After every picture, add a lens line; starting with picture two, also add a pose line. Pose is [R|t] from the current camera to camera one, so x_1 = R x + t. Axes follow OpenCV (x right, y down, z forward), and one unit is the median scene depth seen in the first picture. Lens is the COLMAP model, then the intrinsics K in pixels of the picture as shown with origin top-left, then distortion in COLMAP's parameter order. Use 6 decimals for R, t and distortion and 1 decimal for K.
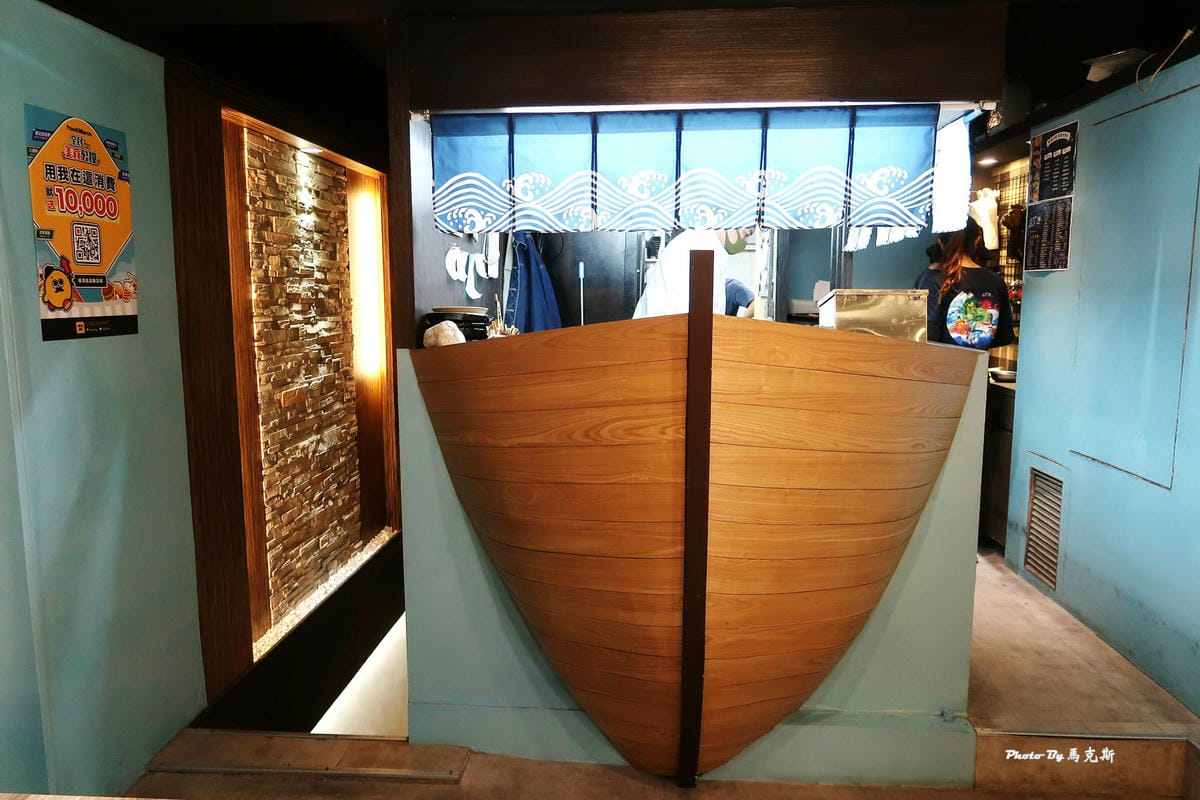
lens RADIAL K [[828.1, 0, 601.0], [0, 828.1, 404.1], [0, 0, 1]] dist [-0.024115, 0.000700]
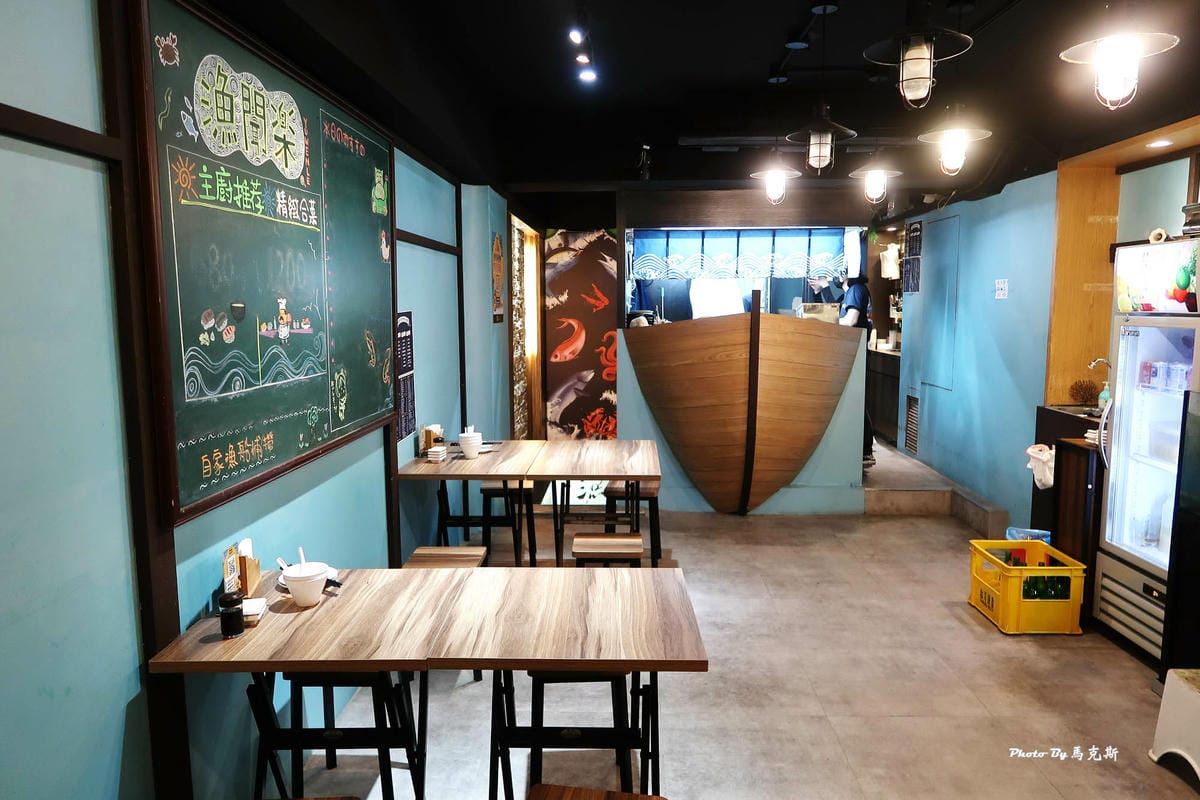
lens RADIAL K [[828.1, 0, 599.1], [0, 828.1, 397.8], [0, 0, 1]] dist [-0.024115, 0.000700]
pose [[0.999637, -0.004139, 0.026609, -0.379501], [0.004740, 0.999734, -0.022567, 0.189803], [-0.026509, 0.022685, 0.999391, -1.396054]]
